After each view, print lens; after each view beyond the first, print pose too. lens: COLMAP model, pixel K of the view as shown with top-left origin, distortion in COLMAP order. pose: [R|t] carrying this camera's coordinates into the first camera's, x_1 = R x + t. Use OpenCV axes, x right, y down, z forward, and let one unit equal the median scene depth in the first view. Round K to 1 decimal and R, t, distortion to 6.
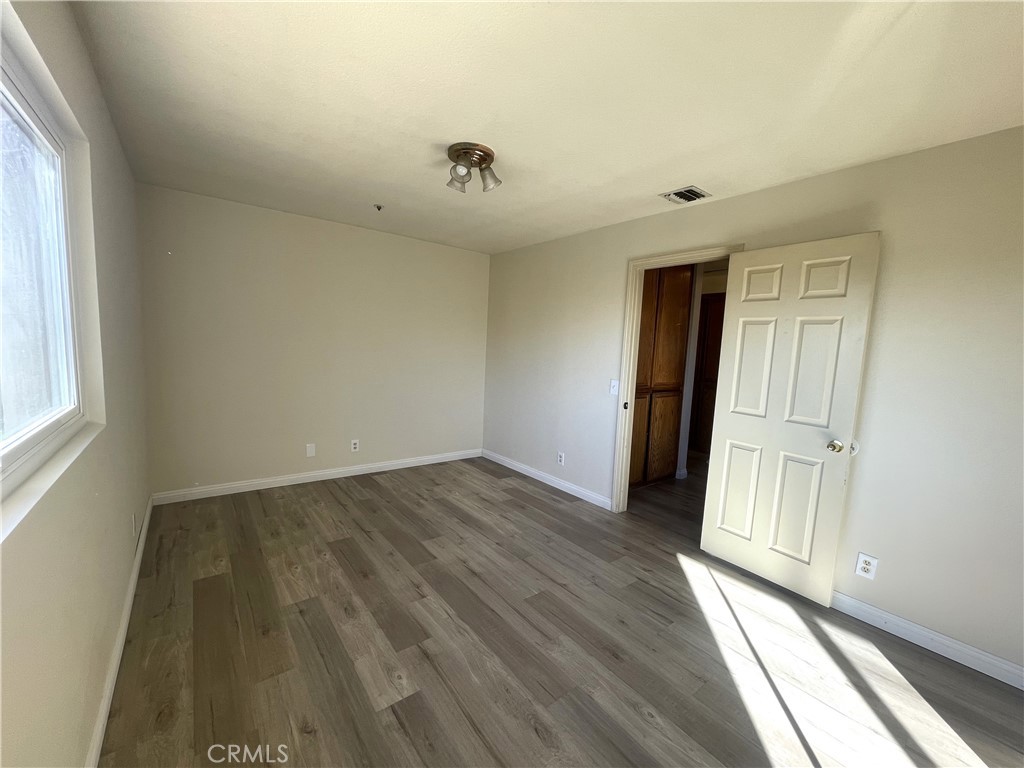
lens RADIAL K [[413.5, 0, 513.1], [0, 413.5, 385.2], [0, 0, 1]] dist [-0.002978, 0.000014]
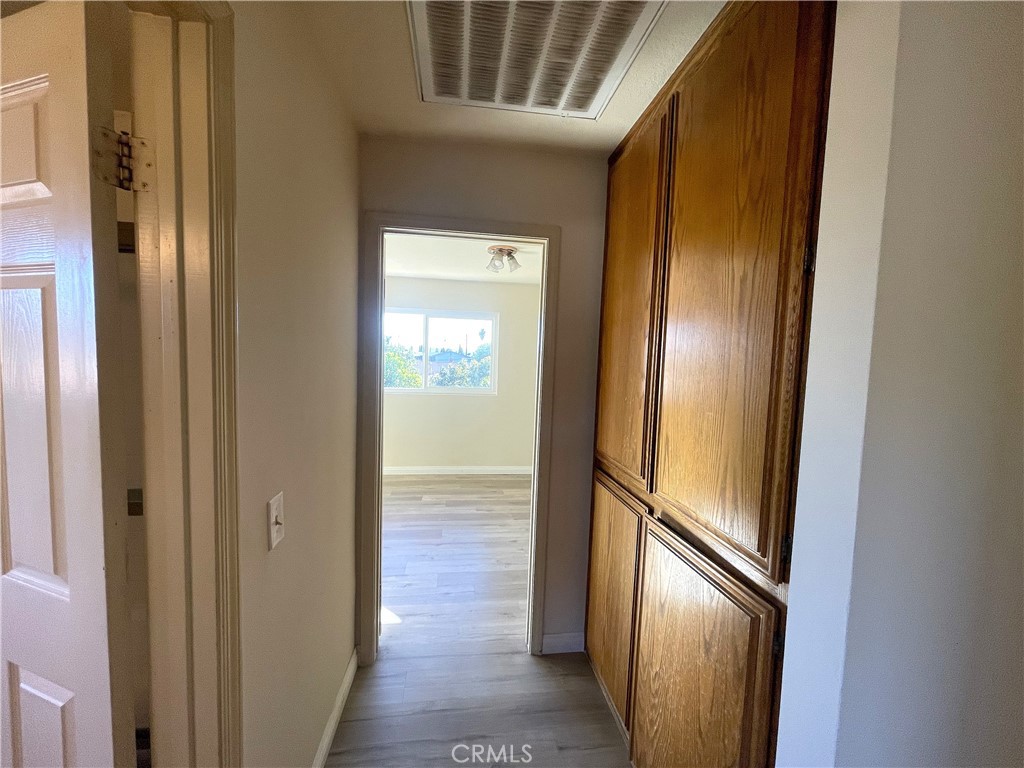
lens RADIAL K [[413.5, 0, 510.7], [0, 413.5, 388.3], [0, 0, 1]] dist [-0.002978, 0.000014]
pose [[-0.495751, -0.002146, -0.868462, 1.019594], [-0.145746, 0.986020, 0.080761, -0.137442], [0.856148, 0.166612, -0.489133, 1.543967]]
